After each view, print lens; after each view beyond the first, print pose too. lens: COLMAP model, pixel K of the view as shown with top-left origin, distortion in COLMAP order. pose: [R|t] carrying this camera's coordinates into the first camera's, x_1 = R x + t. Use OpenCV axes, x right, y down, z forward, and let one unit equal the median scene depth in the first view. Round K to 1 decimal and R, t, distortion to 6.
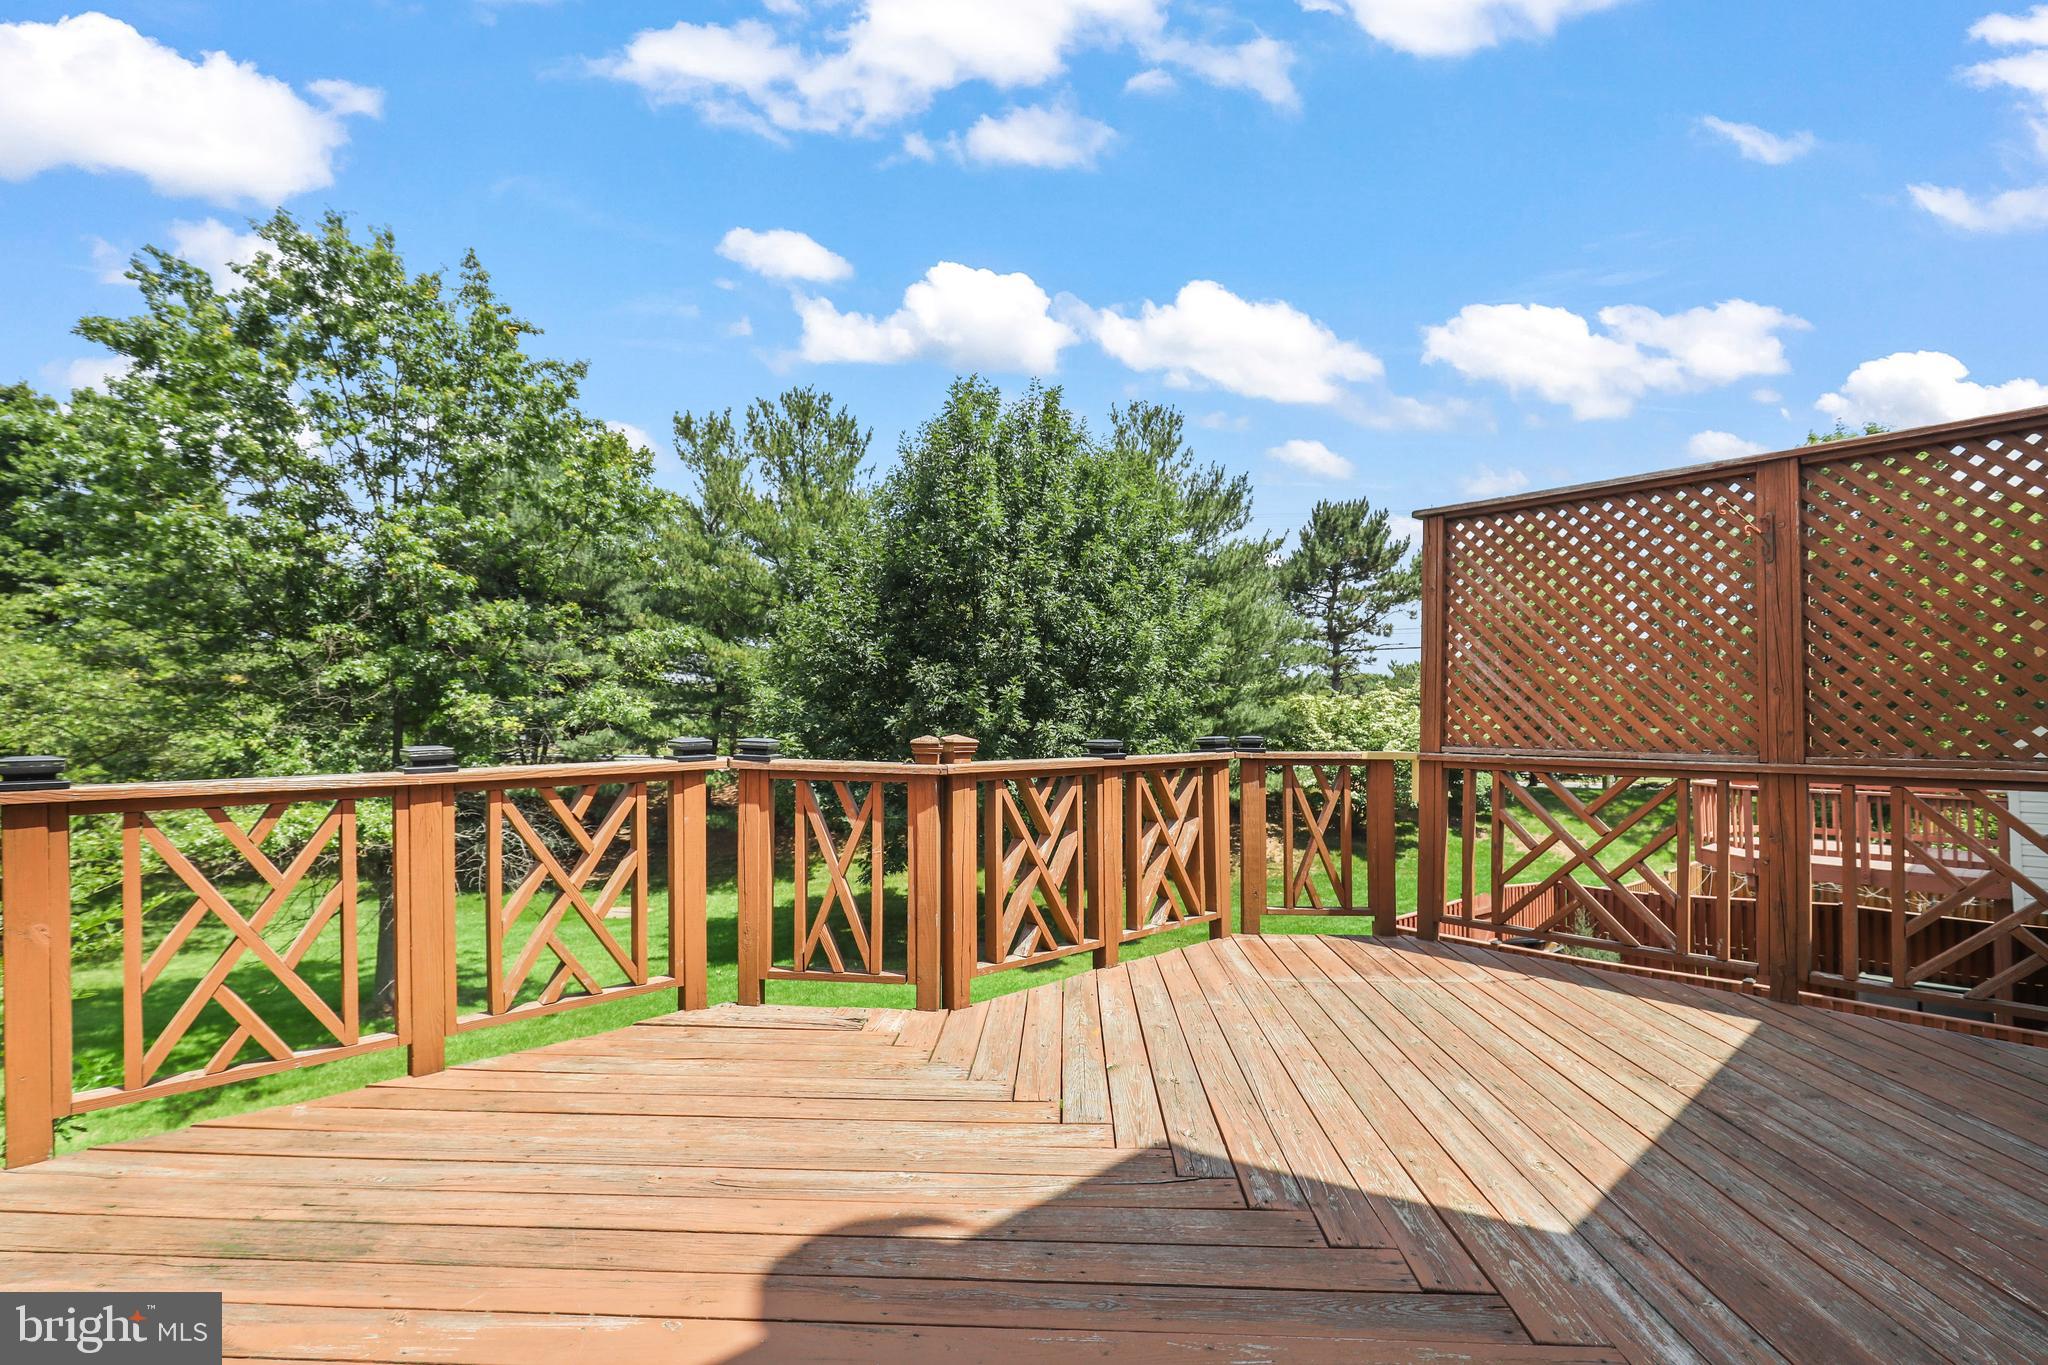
lens RADIAL K [[932.7, 0, 1055.7], [0, 932.7, 710.2], [0, 0, 1]] dist [0.000621, -0.001018]
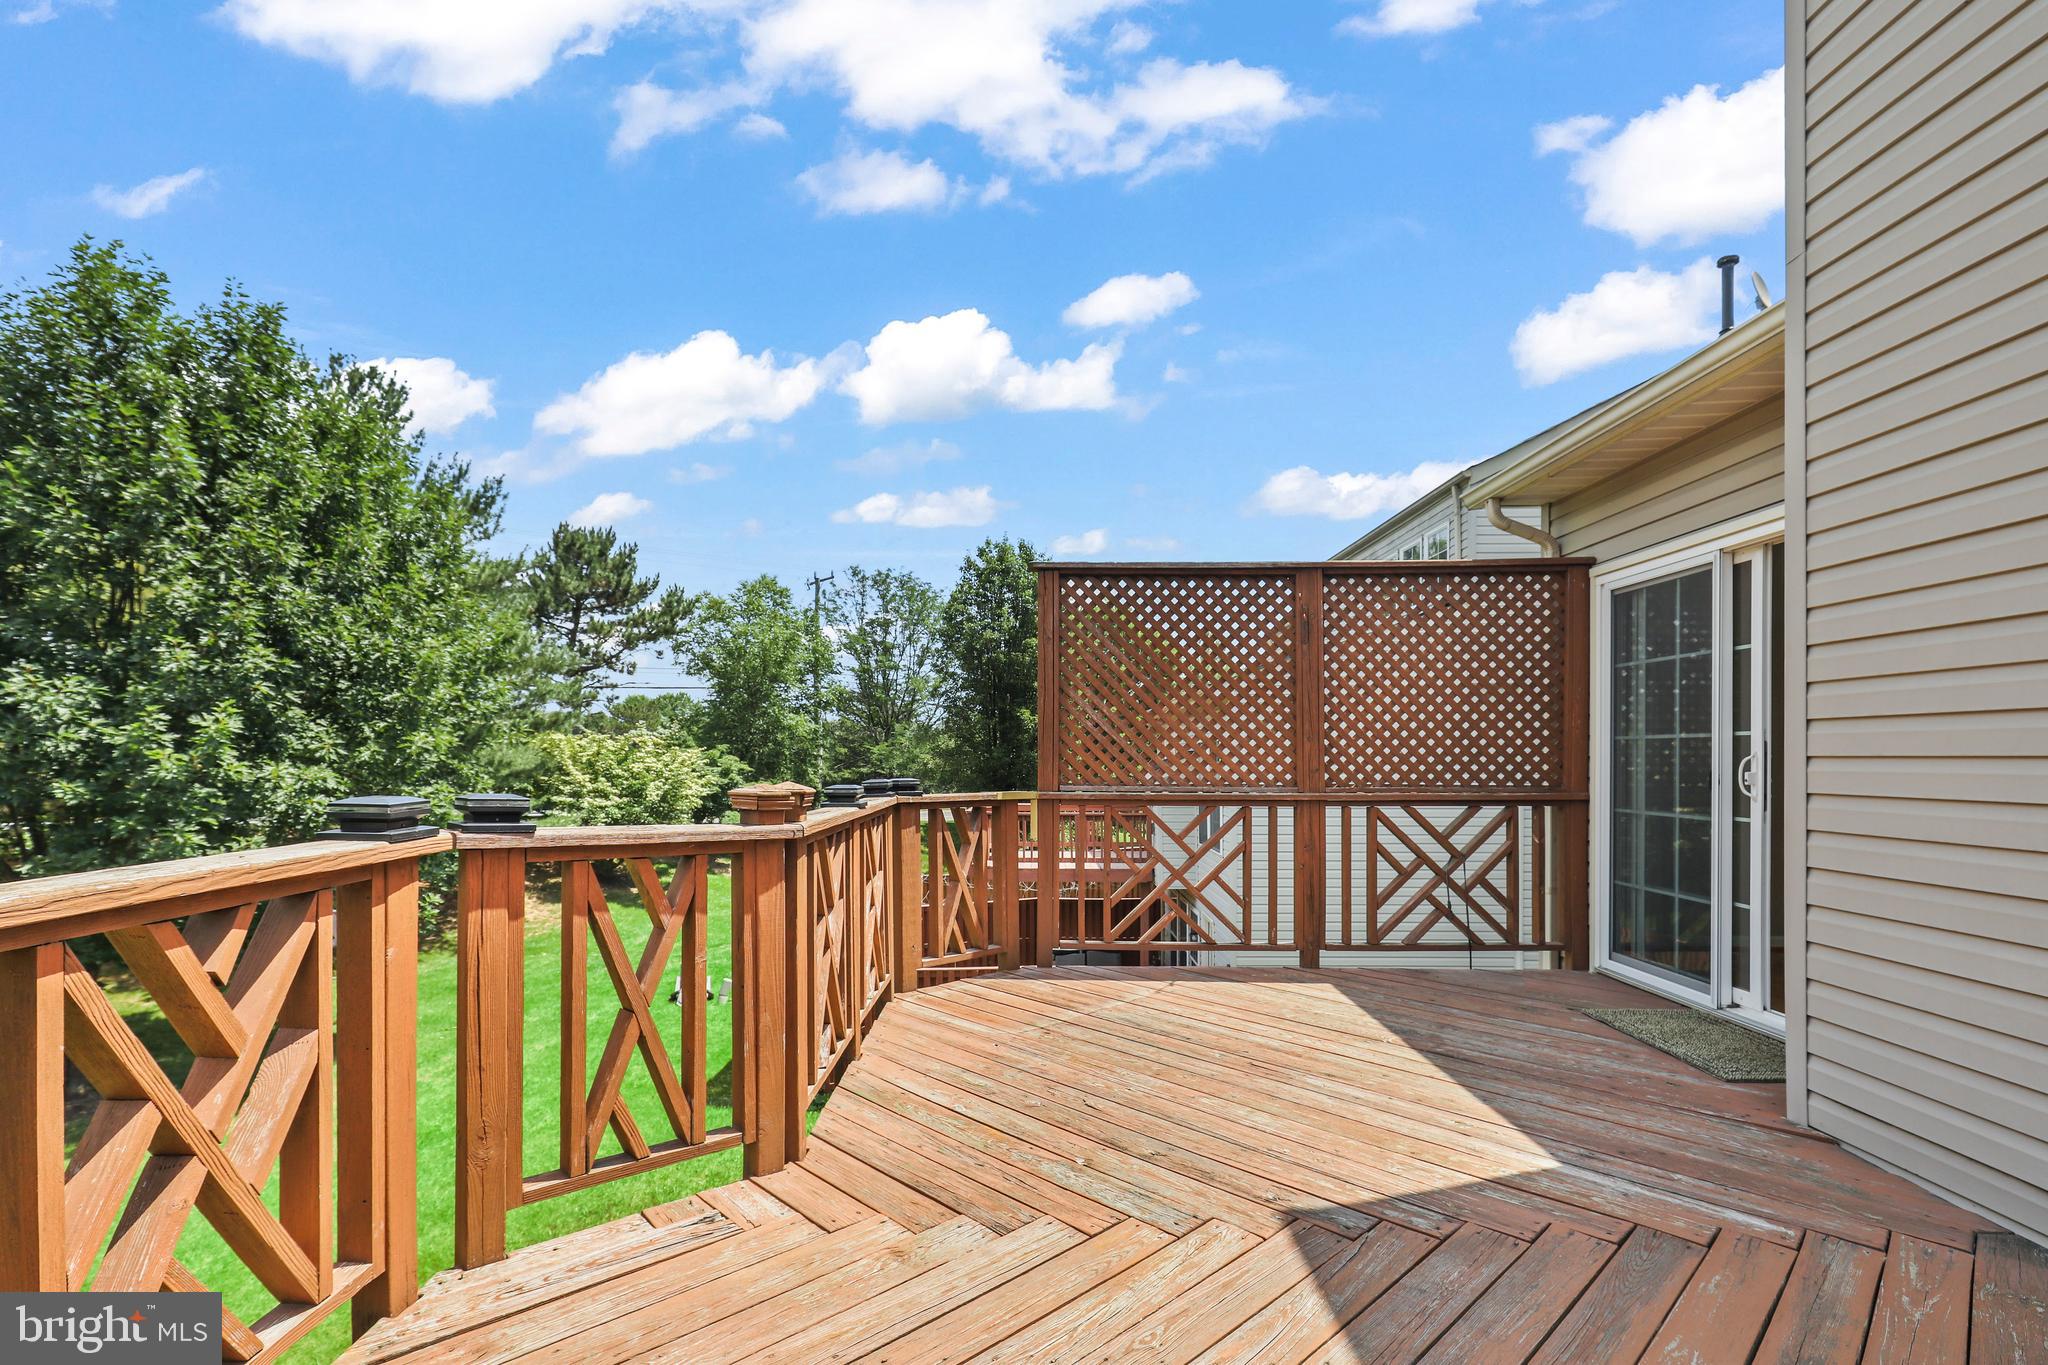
lens RADIAL K [[932.7, 0, 1001.5], [0, 932.7, 756.3], [0, 0, 1]] dist [0.000621, -0.001018]
pose [[0.701720, 0.000808, 0.712453, -0.130118], [-0.004649, 0.999983, 0.003445, 0.000716], [-0.712438, -0.005730, 0.701712, 0.095716]]
